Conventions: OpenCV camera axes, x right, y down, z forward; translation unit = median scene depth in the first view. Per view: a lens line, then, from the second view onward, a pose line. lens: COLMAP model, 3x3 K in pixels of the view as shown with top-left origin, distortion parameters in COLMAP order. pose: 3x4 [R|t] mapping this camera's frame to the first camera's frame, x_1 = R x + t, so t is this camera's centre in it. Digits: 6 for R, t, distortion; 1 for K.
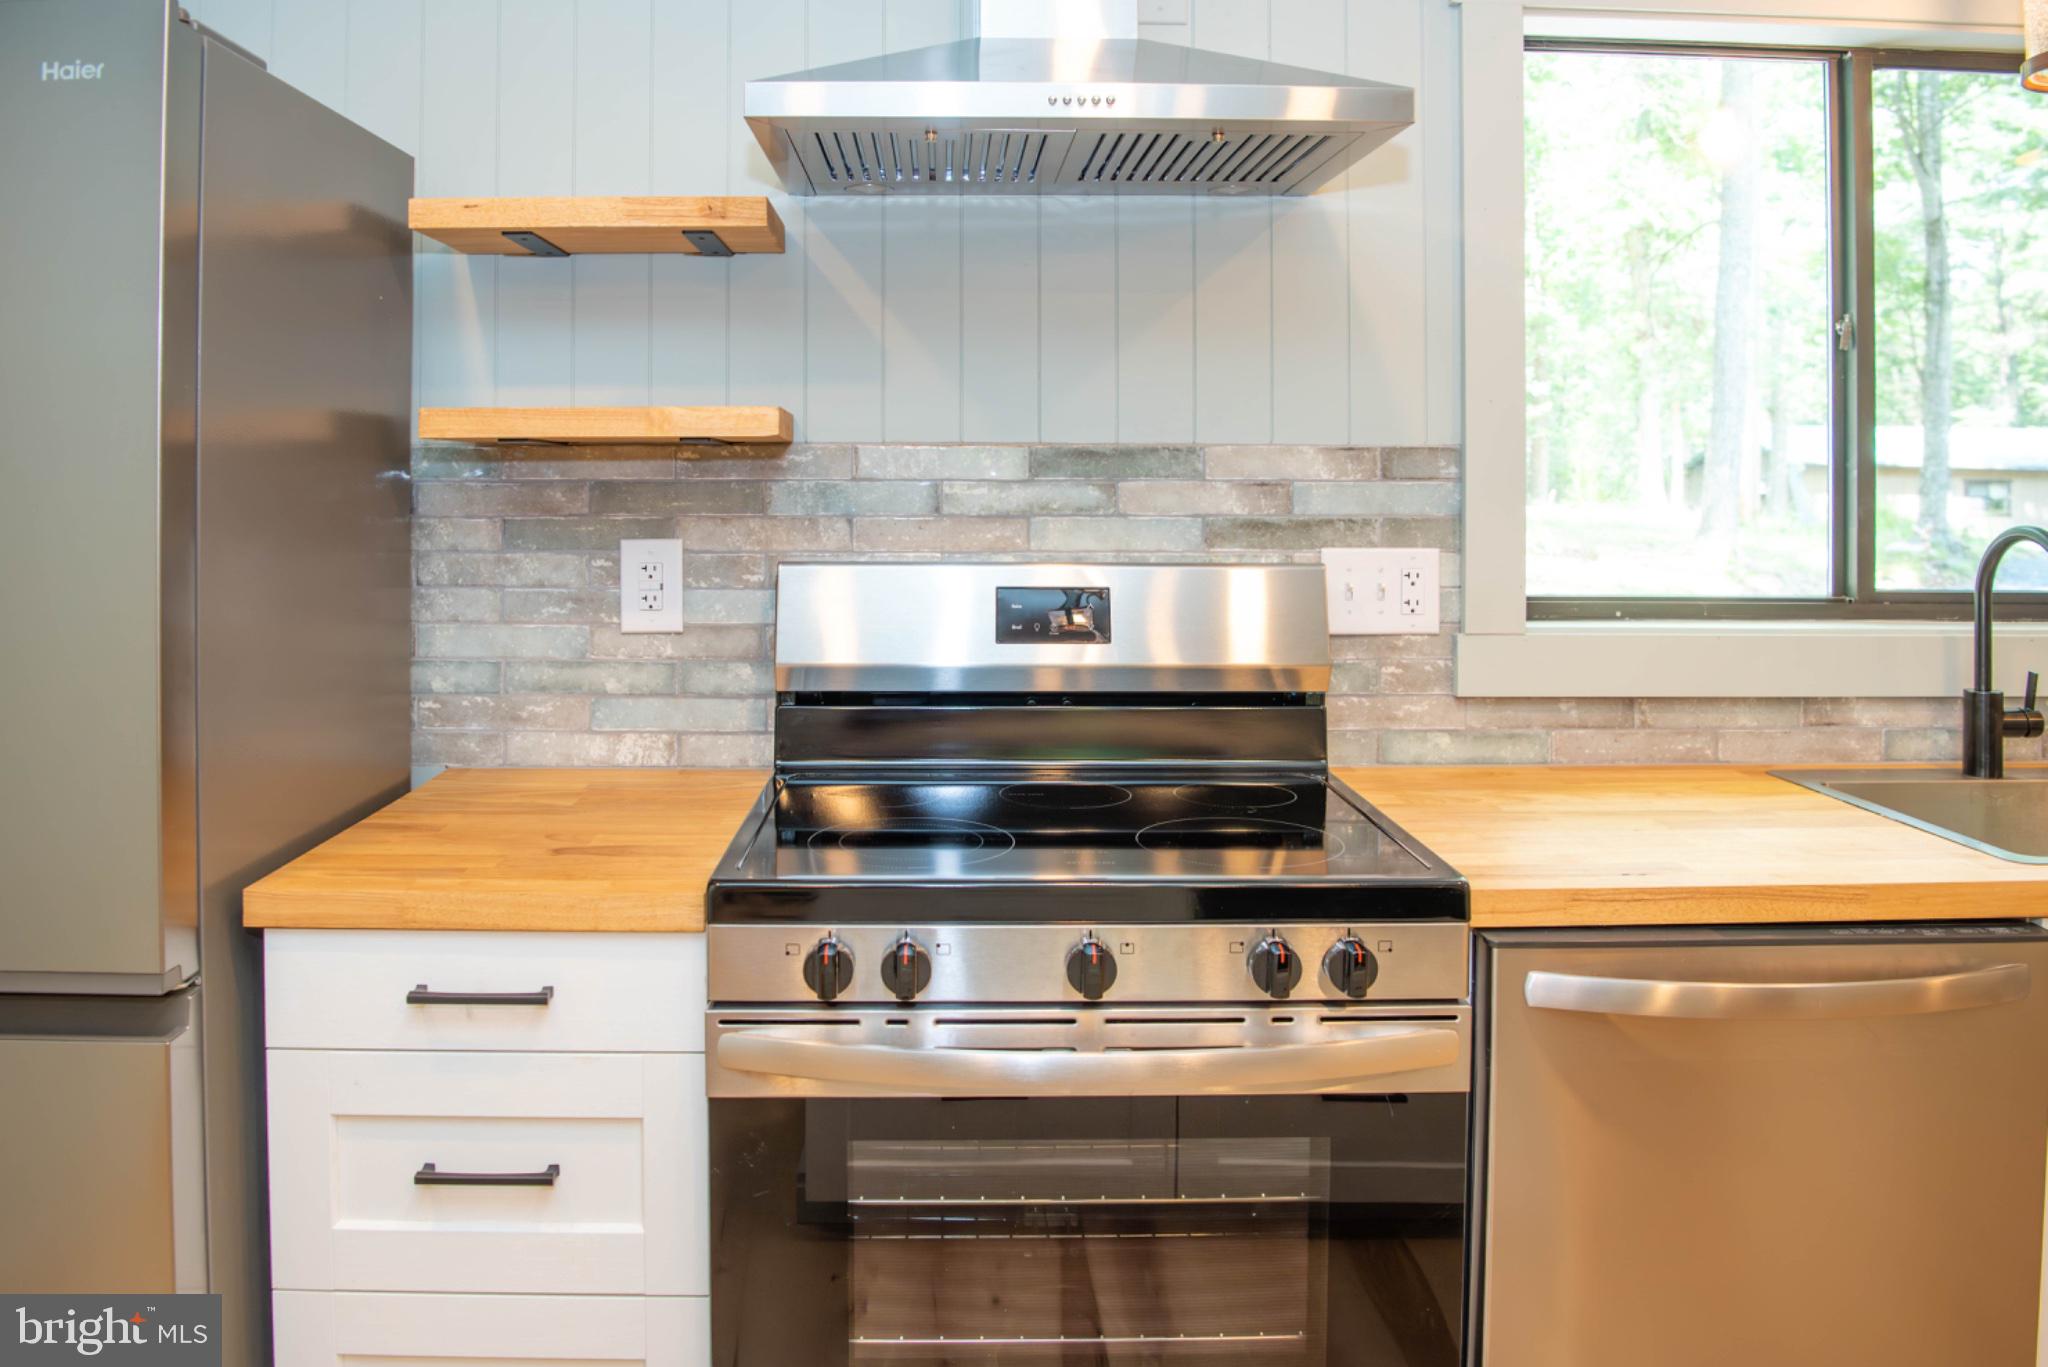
lens RADIAL K [[1862.8, 0, 1026.6], [0, 1862.8, 516.8], [0, 0, 1]] dist [-0.071359, 0.008635]
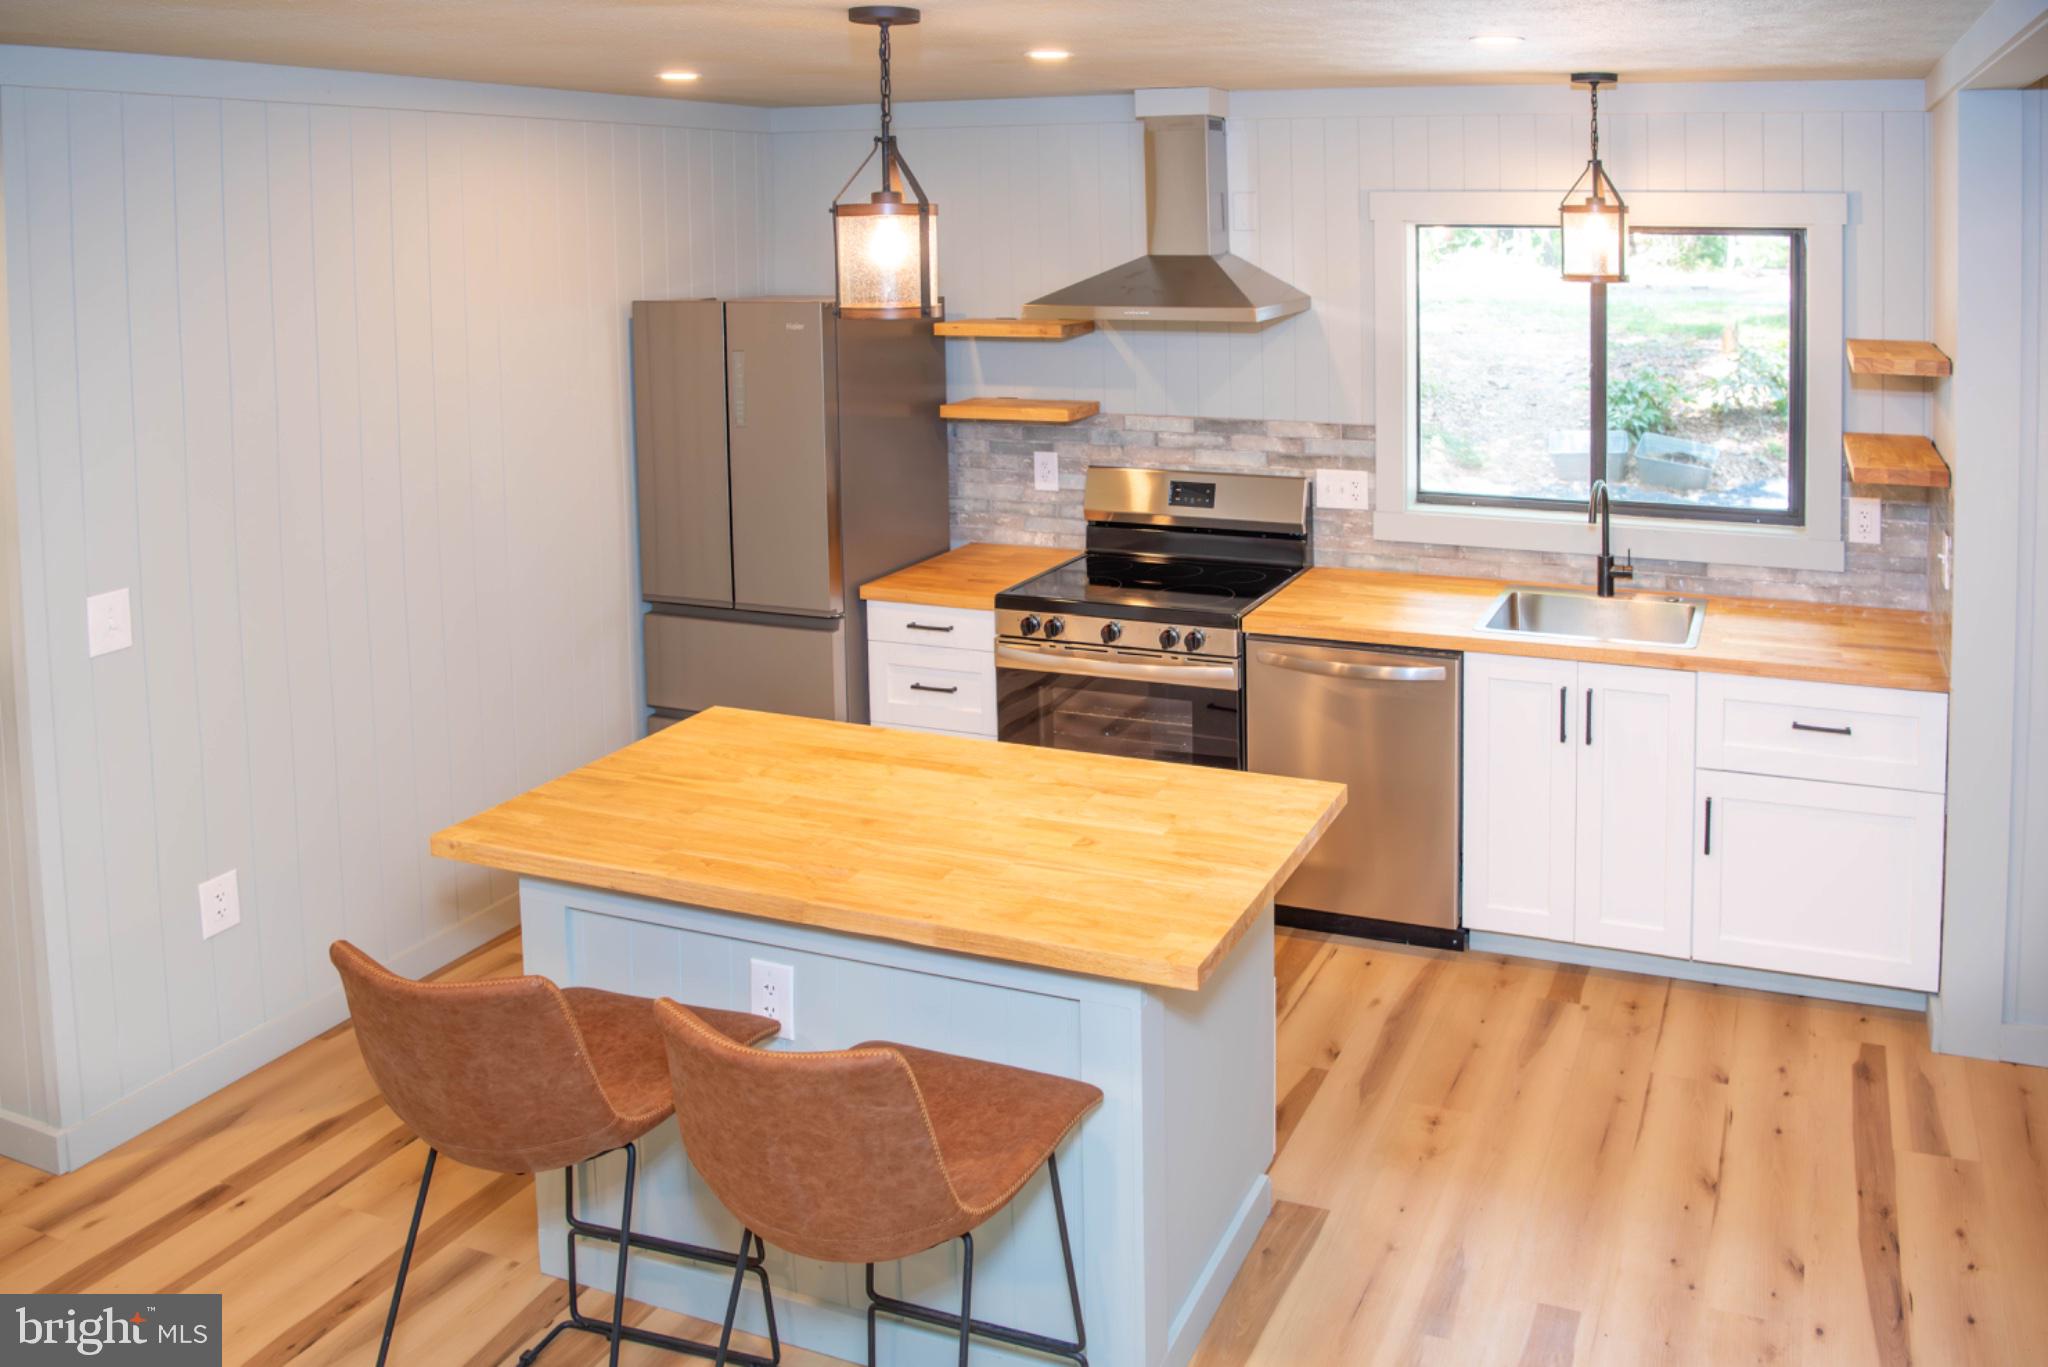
lens RADIAL K [[1862.8, 0, 1026.6], [0, 1862.8, 516.8], [0, 0, 1]] dist [-0.071359, 0.008635]
pose [[0.889334, 0.057657, -0.453608, 0.857548], [0.009221, 0.989555, 0.143859, -0.247427], [0.457165, -0.132121, 0.879514, -1.106038]]
